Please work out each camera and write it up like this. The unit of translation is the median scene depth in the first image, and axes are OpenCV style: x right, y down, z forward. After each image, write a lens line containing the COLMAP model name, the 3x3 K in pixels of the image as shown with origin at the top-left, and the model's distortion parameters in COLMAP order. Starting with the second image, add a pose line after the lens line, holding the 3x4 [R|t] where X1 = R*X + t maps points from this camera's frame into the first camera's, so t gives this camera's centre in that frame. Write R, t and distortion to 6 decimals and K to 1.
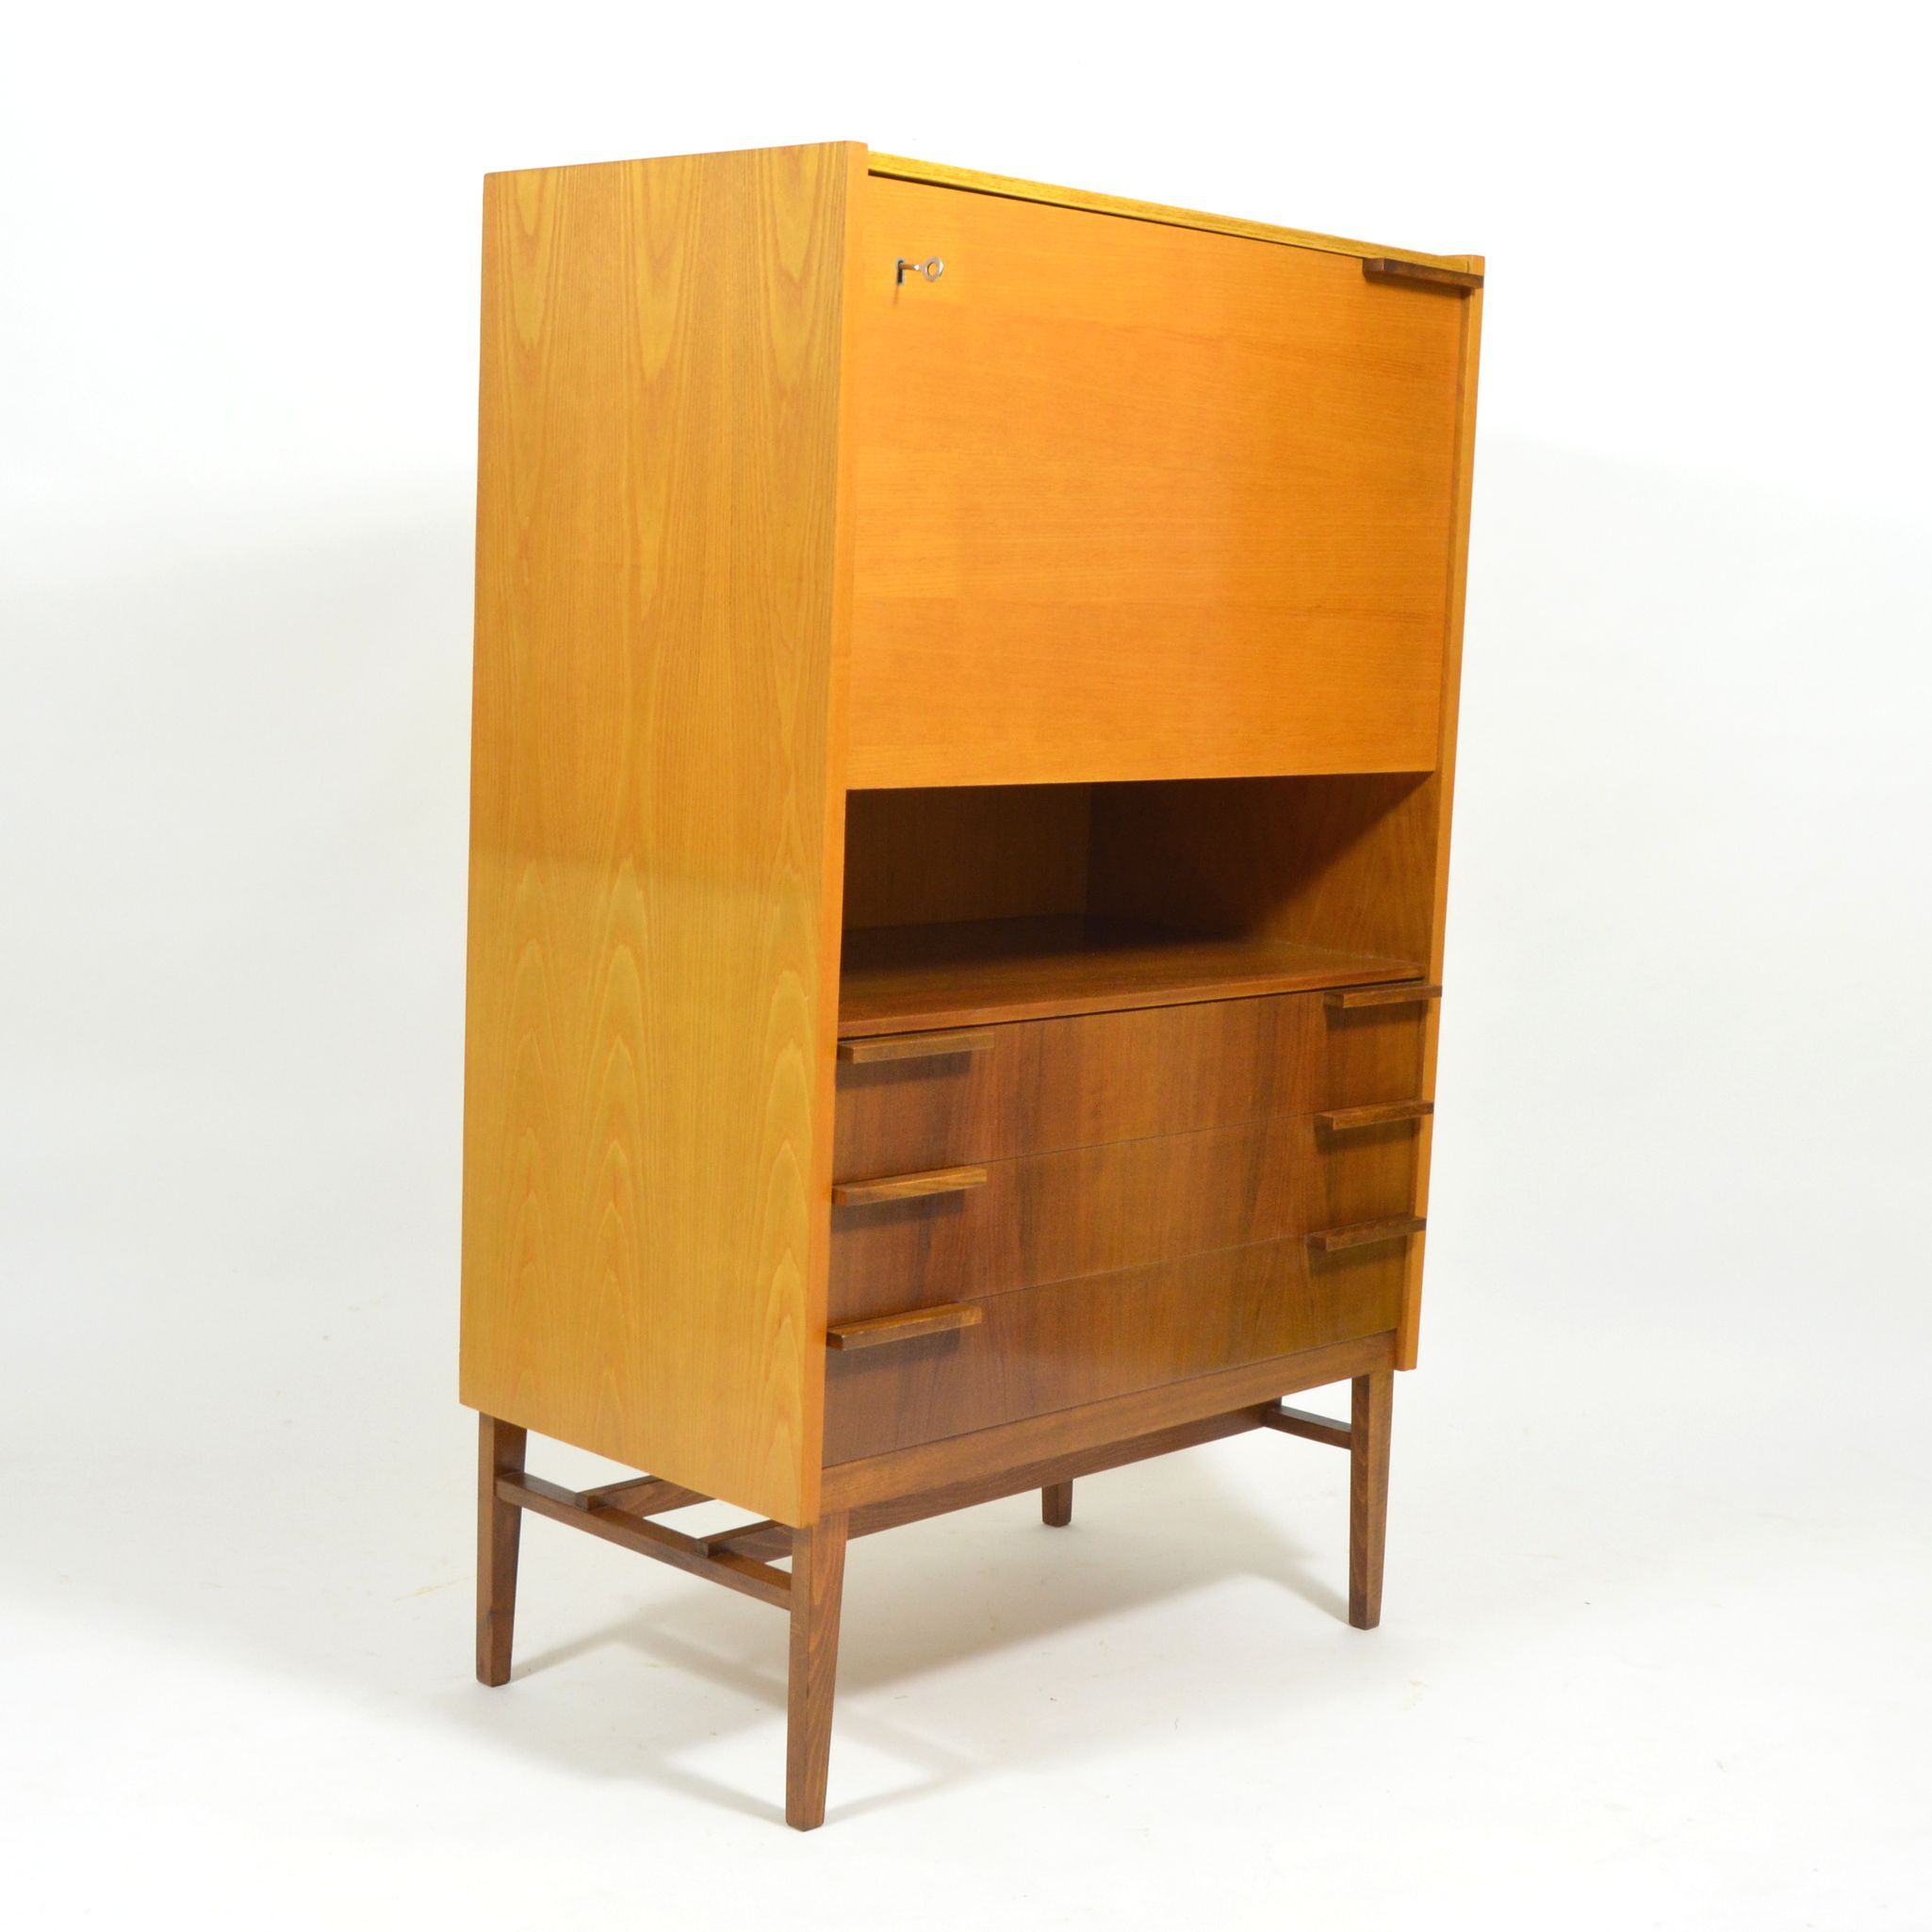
lens RADIAL K [[3051.0, 0, 1077.9], [0, 3051.0, 992.8], [0, 0, 1]] dist [-0.013850, 0.000000]
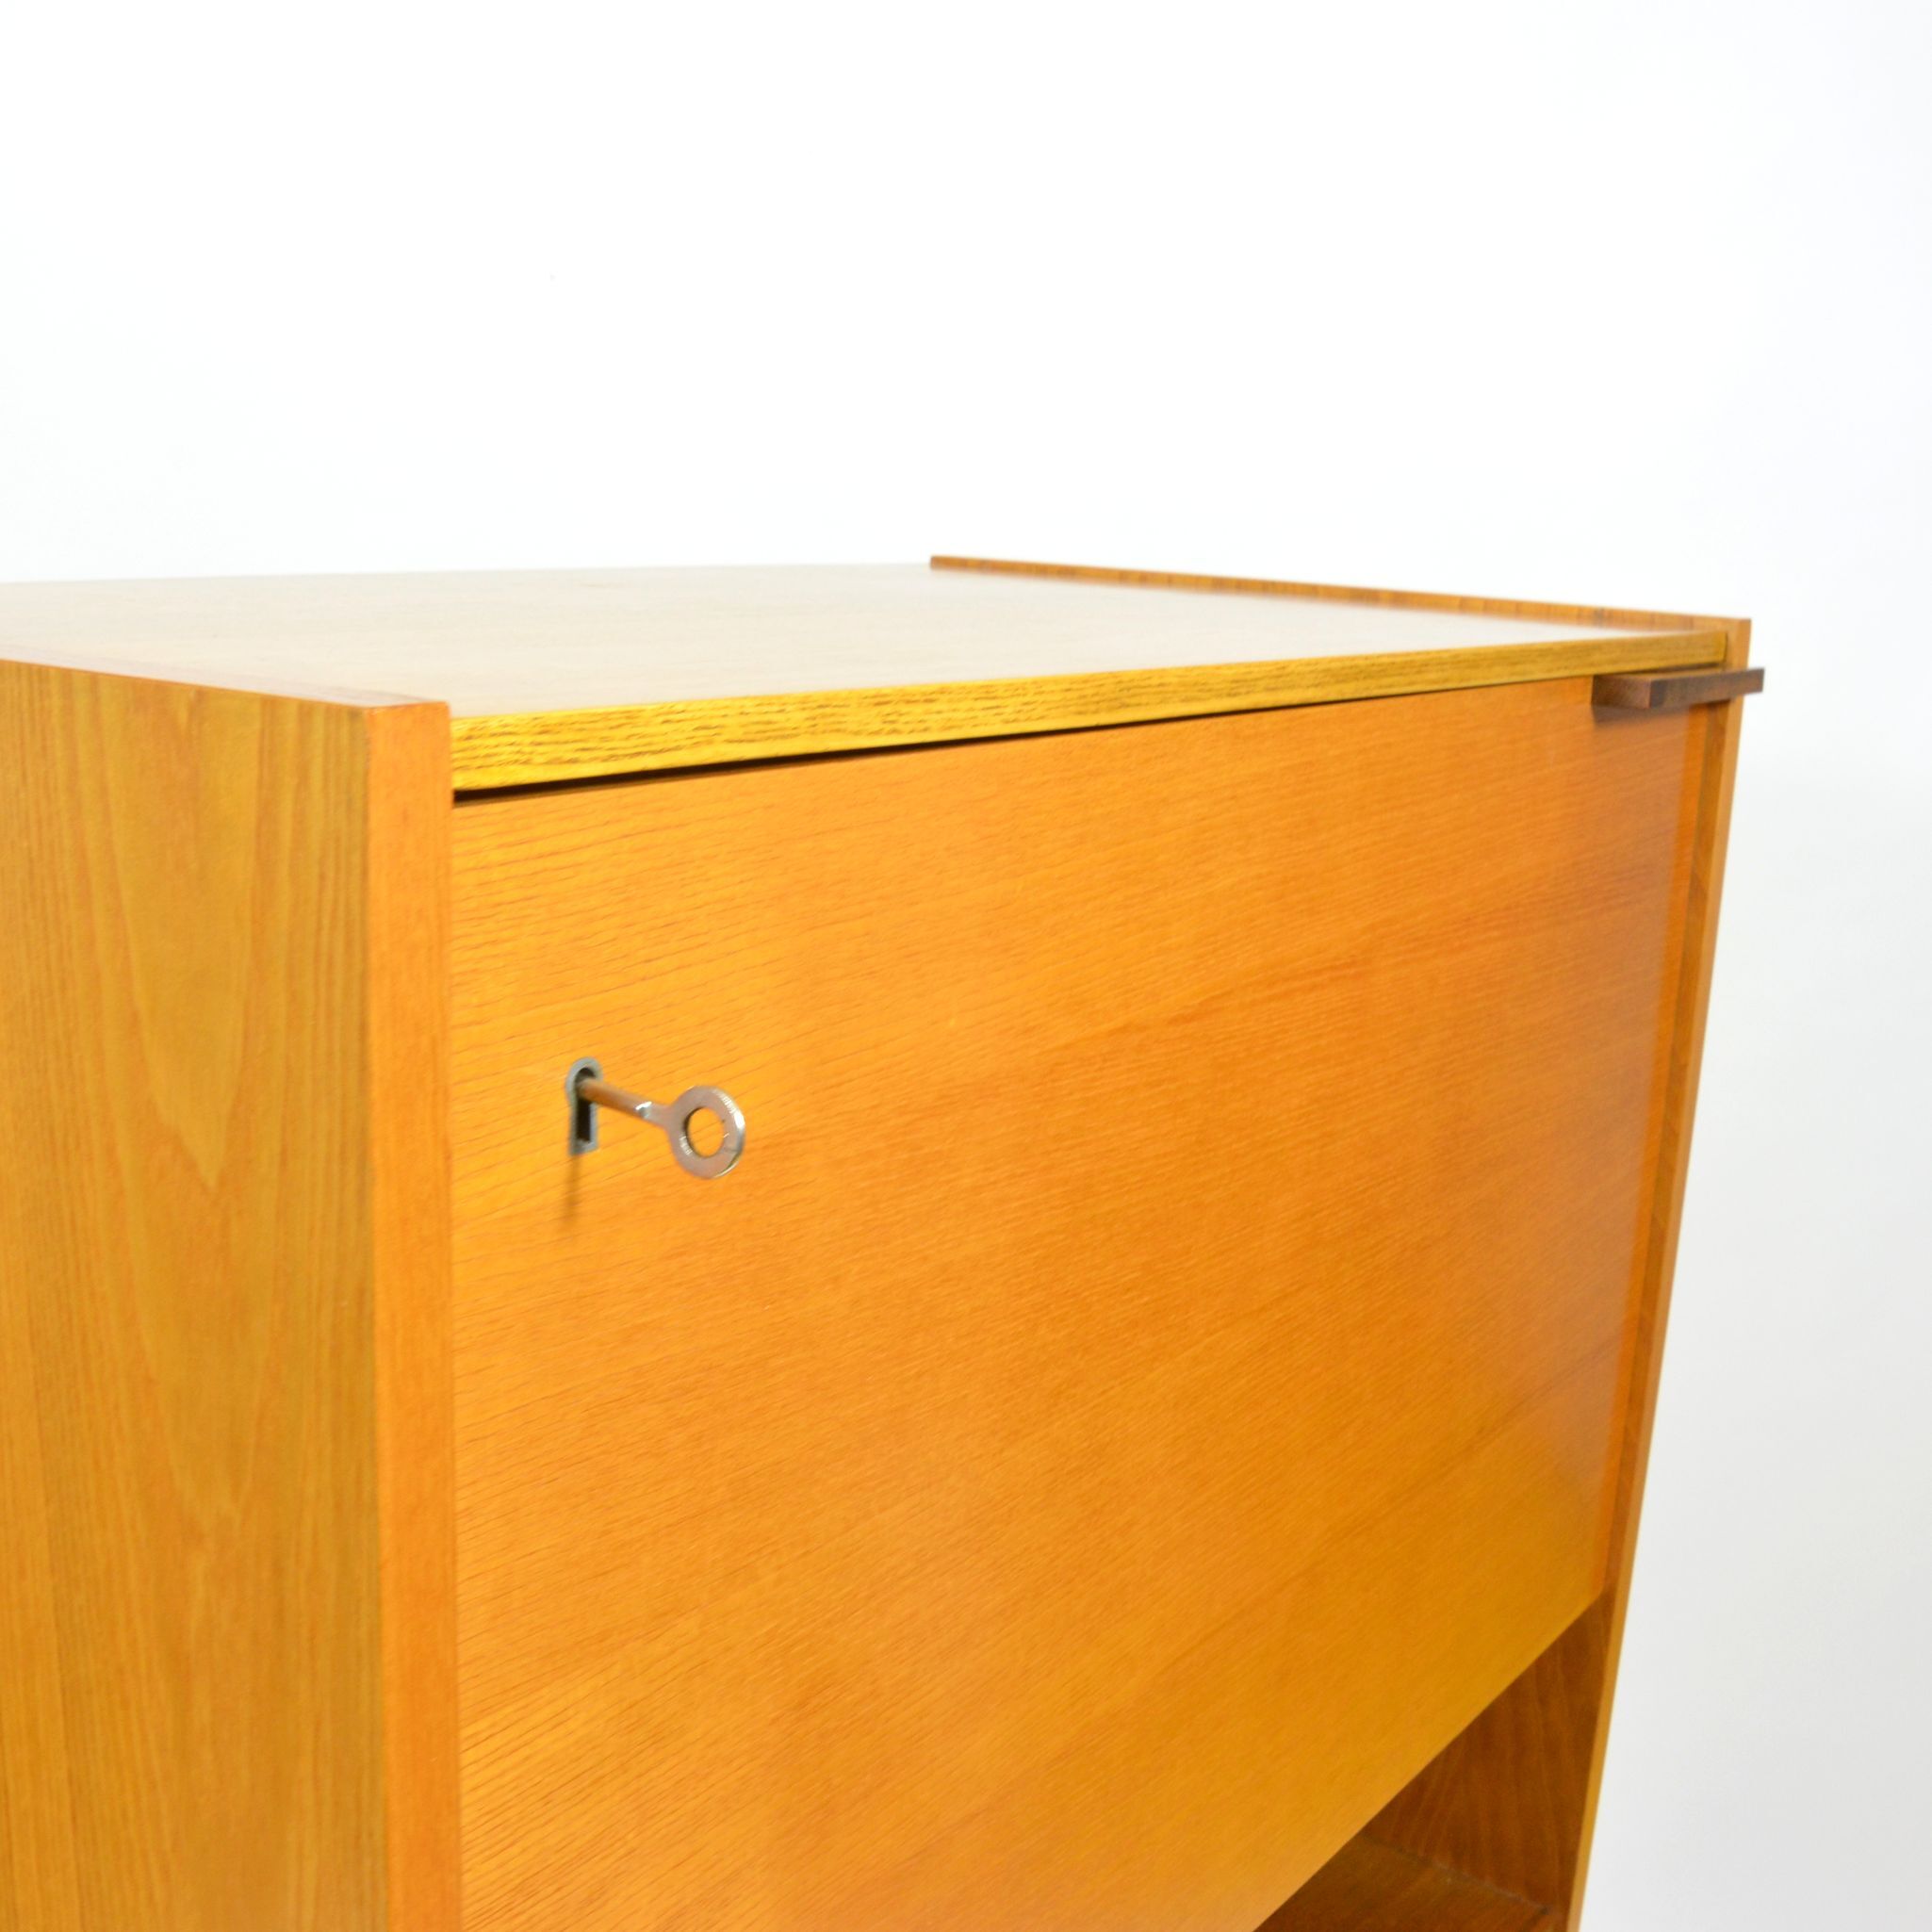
lens RADIAL K [[2398.3, 0, 957.3], [0, 2398.3, 977.8], [0, 0, 1]] dist [-0.197817, 0.000000]
pose [[0.991189, -0.027449, 0.129582, -0.052117], [0.016953, 0.996536, 0.081413, -0.264282], [-0.131368, -0.078499, 0.988221, 0.778023]]
